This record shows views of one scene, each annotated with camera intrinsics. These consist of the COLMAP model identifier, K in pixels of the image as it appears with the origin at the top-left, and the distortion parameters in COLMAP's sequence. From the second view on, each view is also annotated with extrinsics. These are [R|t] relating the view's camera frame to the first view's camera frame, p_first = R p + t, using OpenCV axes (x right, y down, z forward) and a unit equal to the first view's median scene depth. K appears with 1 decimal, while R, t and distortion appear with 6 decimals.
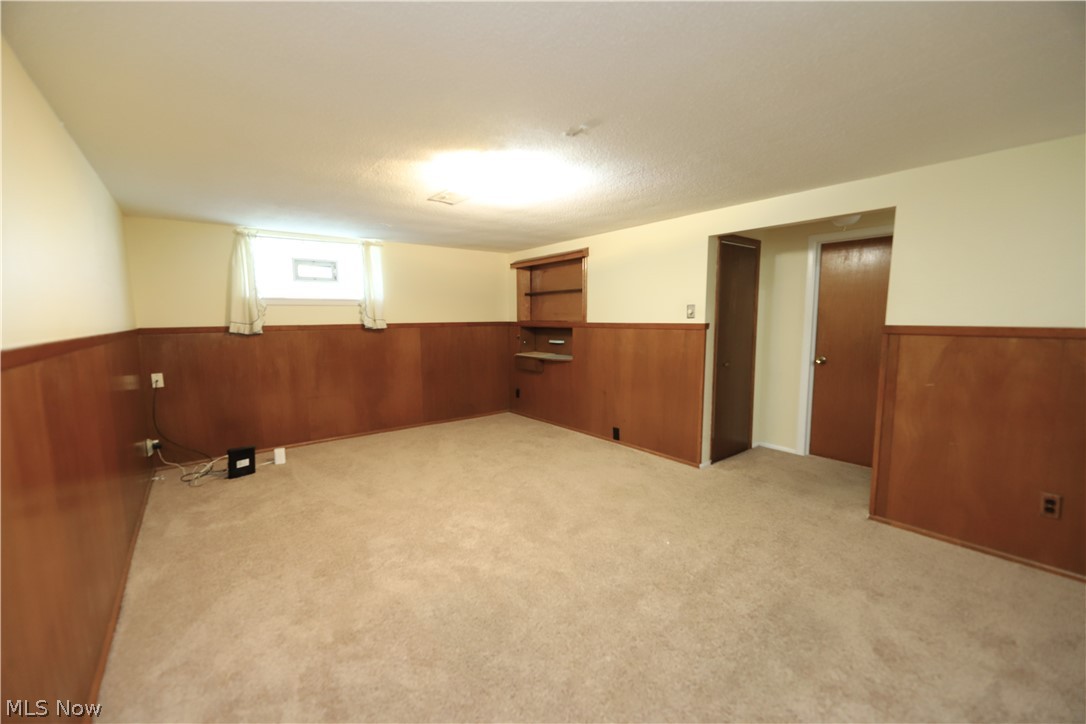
lens RADIAL K [[440.1, 0, 543.1], [0, 440.1, 360.7], [0, 0, 1]] dist [0.000163, -0.001377]
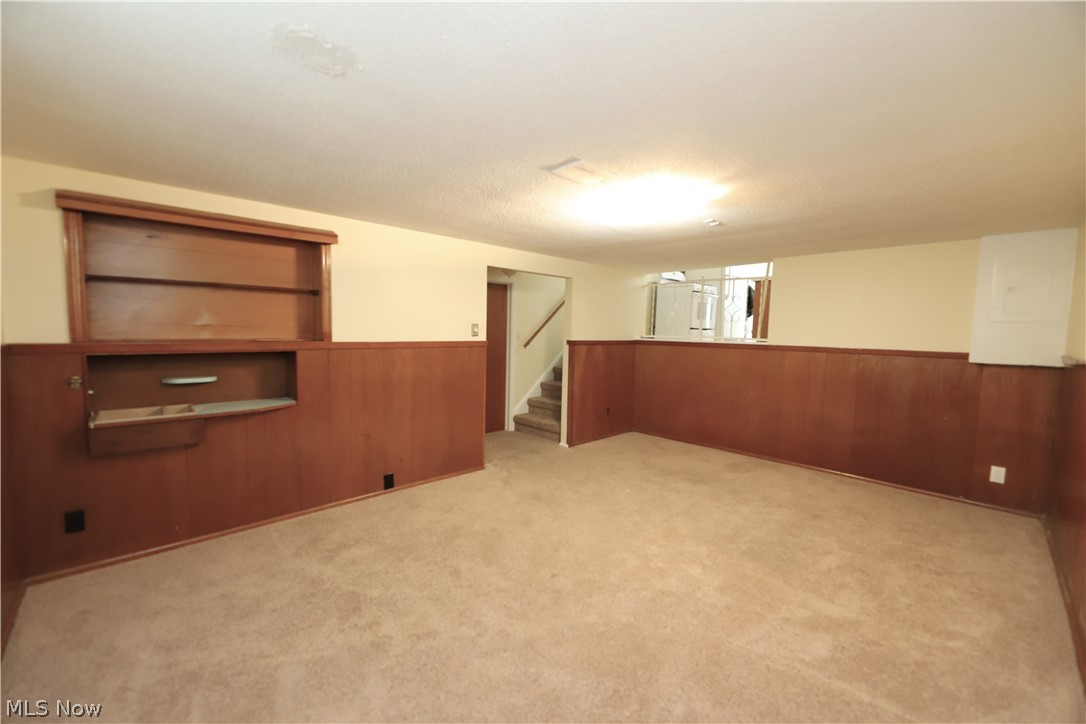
lens RADIAL K [[440.1, 0, 543.0], [0, 440.1, 365.5], [0, 0, 1]] dist [0.000163, -0.001377]
pose [[-0.110835, -0.067050, 0.991574, -0.637639], [0.090044, 0.992941, 0.077207, -0.077230], [-0.989751, 0.097842, -0.104015, 0.786600]]
